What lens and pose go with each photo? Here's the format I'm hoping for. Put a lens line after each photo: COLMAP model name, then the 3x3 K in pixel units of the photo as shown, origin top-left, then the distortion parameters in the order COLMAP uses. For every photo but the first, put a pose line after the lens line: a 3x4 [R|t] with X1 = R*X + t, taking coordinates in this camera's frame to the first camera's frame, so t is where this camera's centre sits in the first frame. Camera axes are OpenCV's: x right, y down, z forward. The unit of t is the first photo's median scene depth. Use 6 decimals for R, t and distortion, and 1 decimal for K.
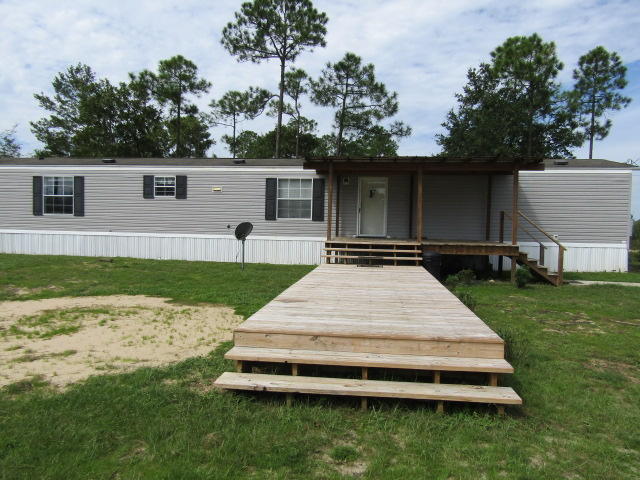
lens RADIAL K [[456.3, 0, 320.1], [0, 456.3, 240.6], [0, 0, 1]] dist [-0.008391, 0.006177]
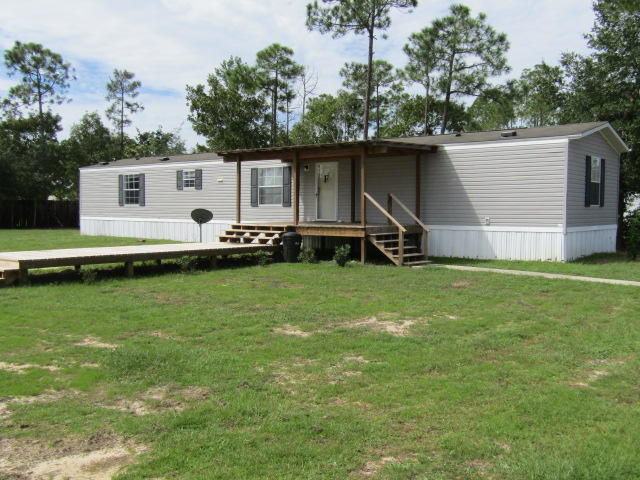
lens RADIAL K [[638.3, 0, 320.7], [0, 638.3, 237.6], [0, 0, 1]] dist [-0.001577, 0.000000]
pose [[0.843000, 0.009720, -0.537825, 0.809081], [-0.009297, 0.999951, 0.003499, 0.021472], [0.537833, 0.002051, 0.843049, -0.194406]]
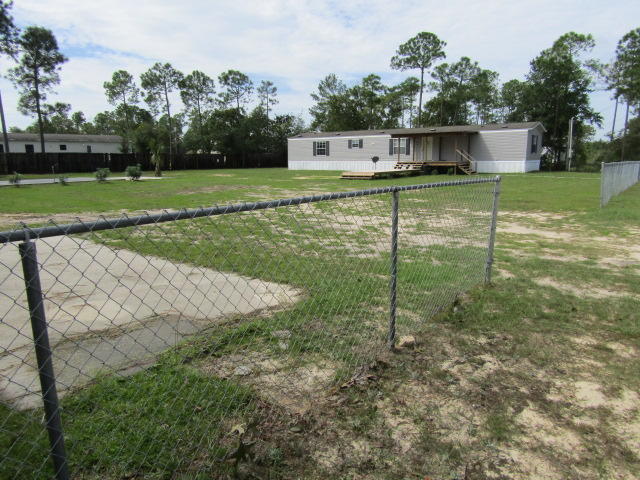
lens RADIAL K [[456.3, 0, 320.8], [0, 456.3, 243.6], [0, 0, 1]] dist [-0.008391, 0.006177]
pose [[0.866349, 0.065981, -0.495061, 0.838463], [0.008370, 0.989178, 0.146483, 0.067784], [0.499369, -0.131049, 0.856421, -1.458090]]
